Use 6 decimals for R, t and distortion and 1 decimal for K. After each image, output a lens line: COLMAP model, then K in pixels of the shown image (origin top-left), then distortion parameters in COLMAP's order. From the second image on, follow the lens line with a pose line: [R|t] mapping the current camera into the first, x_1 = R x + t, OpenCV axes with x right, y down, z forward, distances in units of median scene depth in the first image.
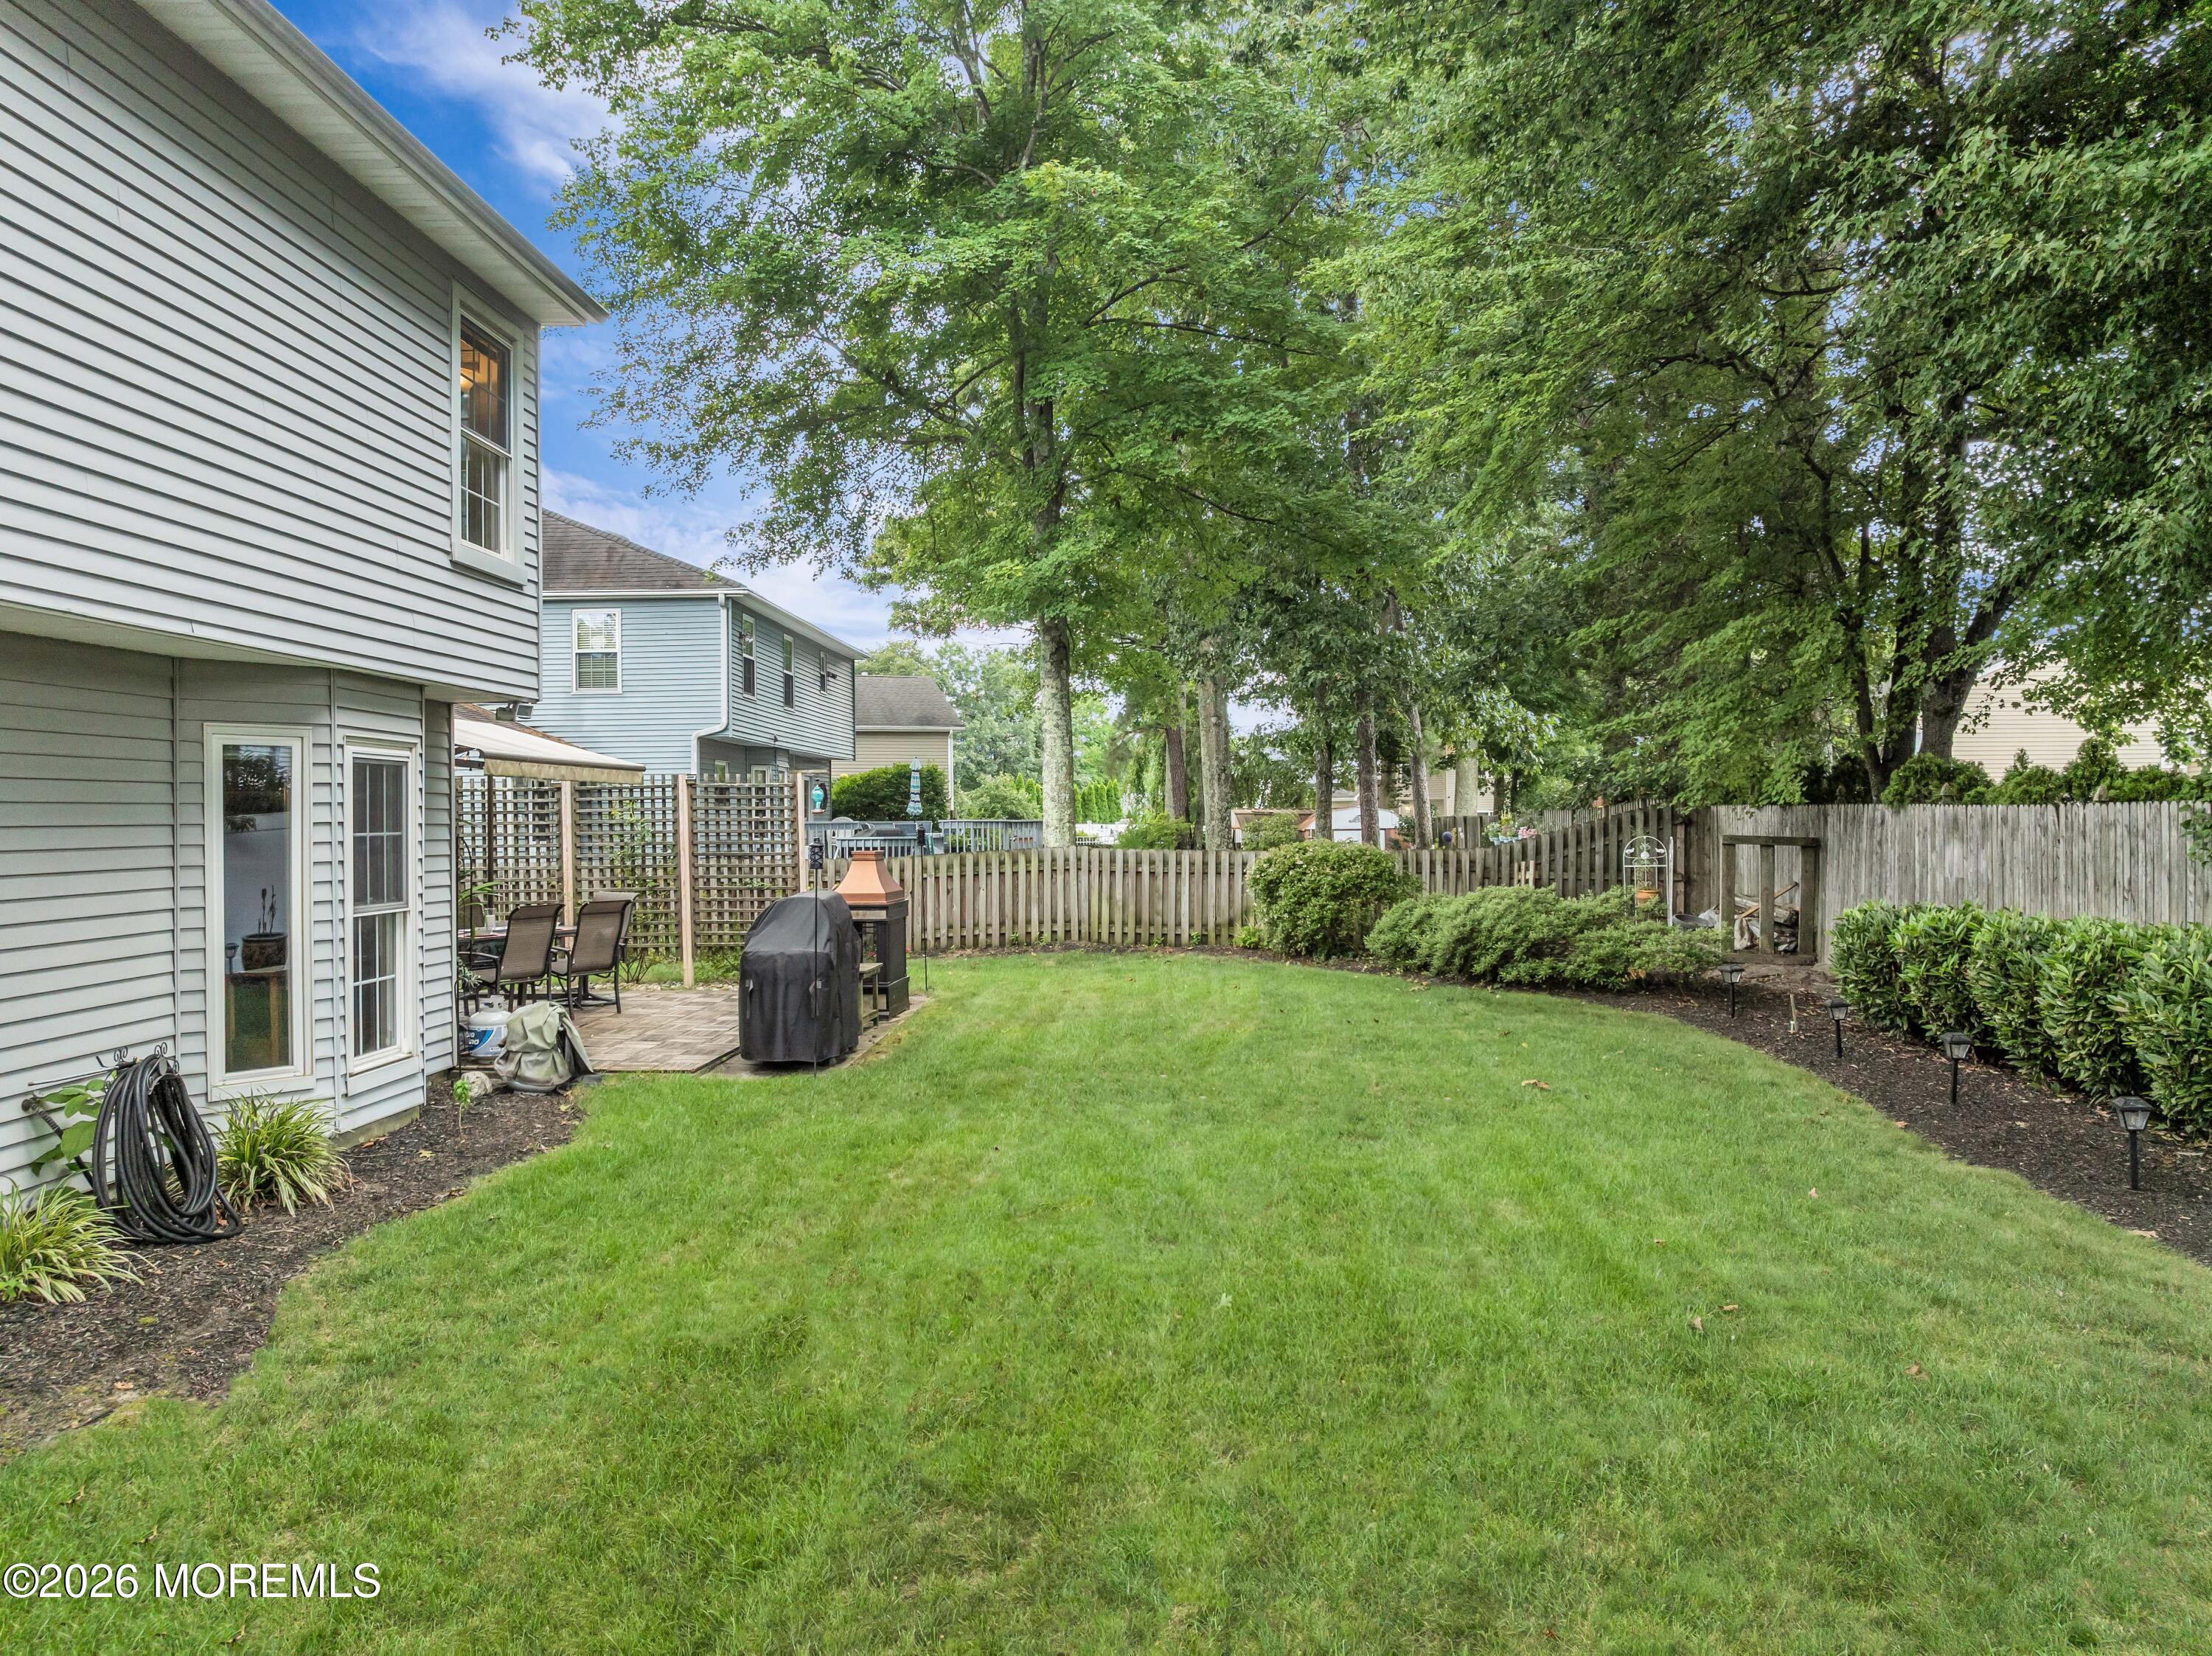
lens RADIAL K [[1563.5, 0, 1100.7], [0, 1563.5, 815.2], [0, 0, 1]] dist [-0.038259, -0.002229]
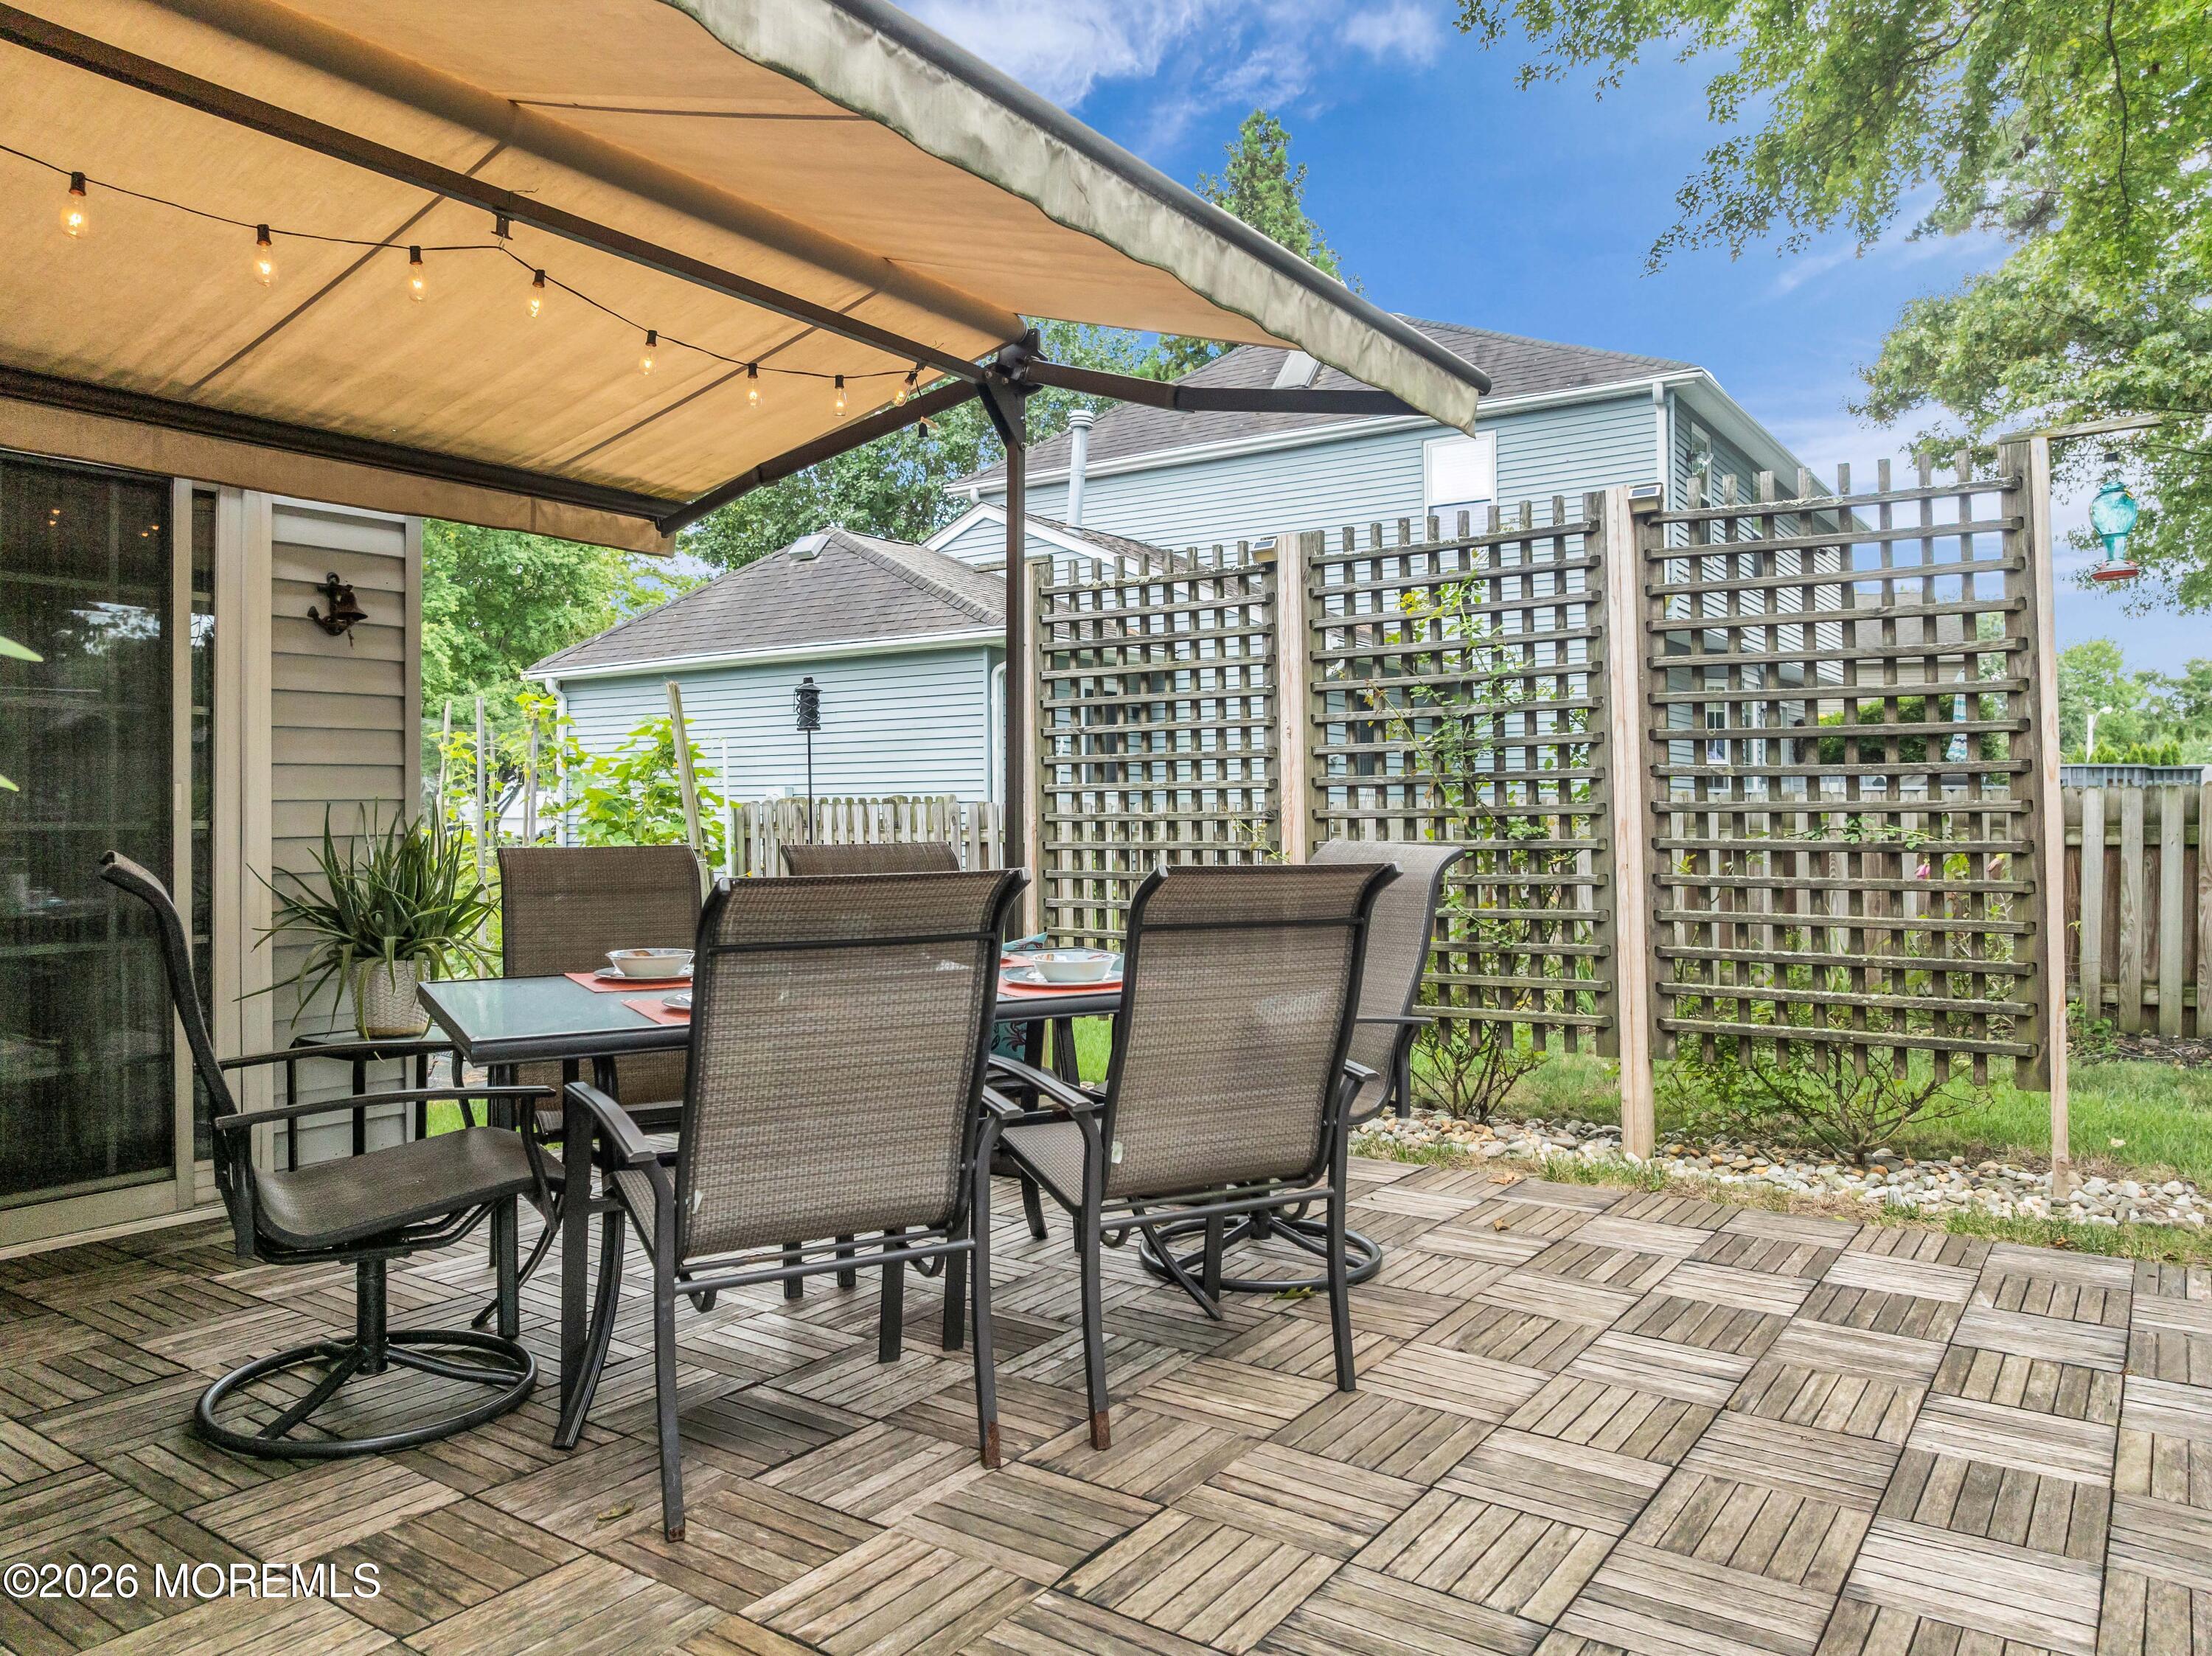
lens RADIAL K [[1566.9, 0, 1105.5], [0, 1566.9, 763.8], [0, 0, 1]] dist [-0.040285, -0.086488]
pose [[0.846567, -0.009889, -0.532191, -0.238595], [-0.004976, 0.999637, -0.026491, 0.050204], [0.532259, 0.025075, 0.846210, 0.858043]]
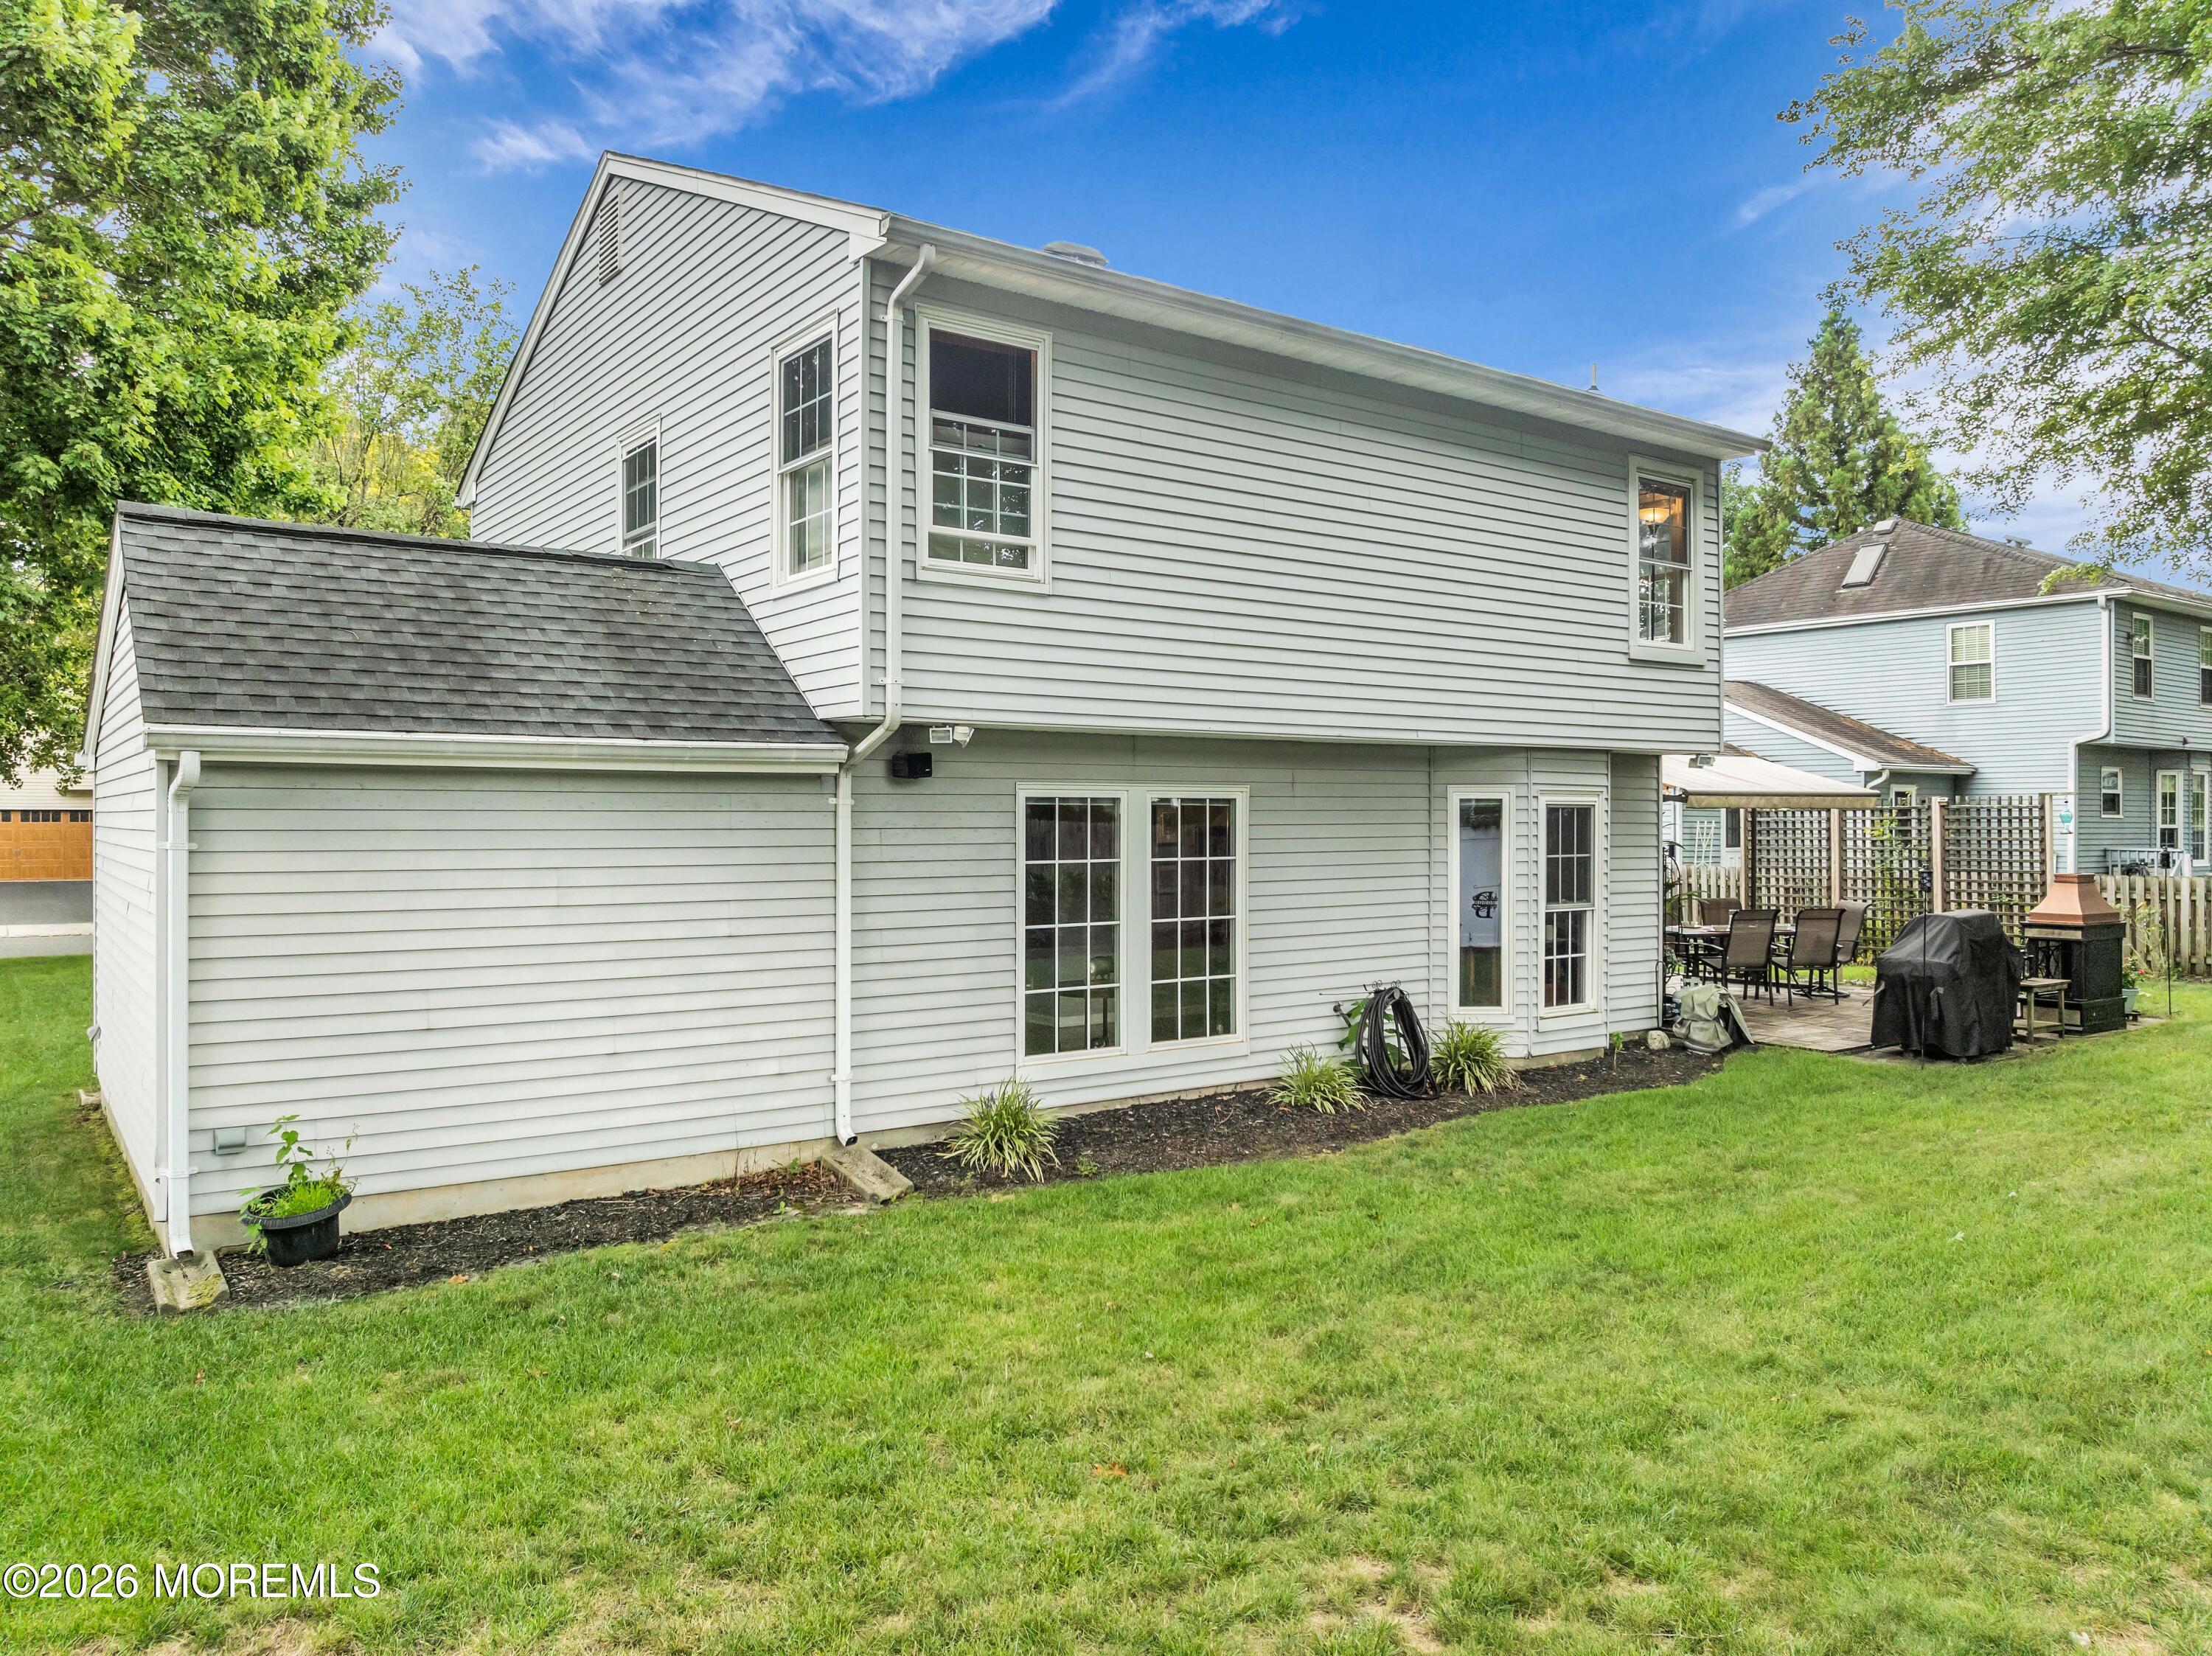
lens RADIAL K [[1563.5, 0, 1100.7], [0, 1563.5, 815.2], [0, 0, 1]] dist [-0.038259, -0.002229]
pose [[0.611973, 0.006169, -0.790854, 0.296269], [-0.001674, 0.999977, 0.006505, -0.024263], [0.790877, -0.002657, 0.611970, -0.169225]]
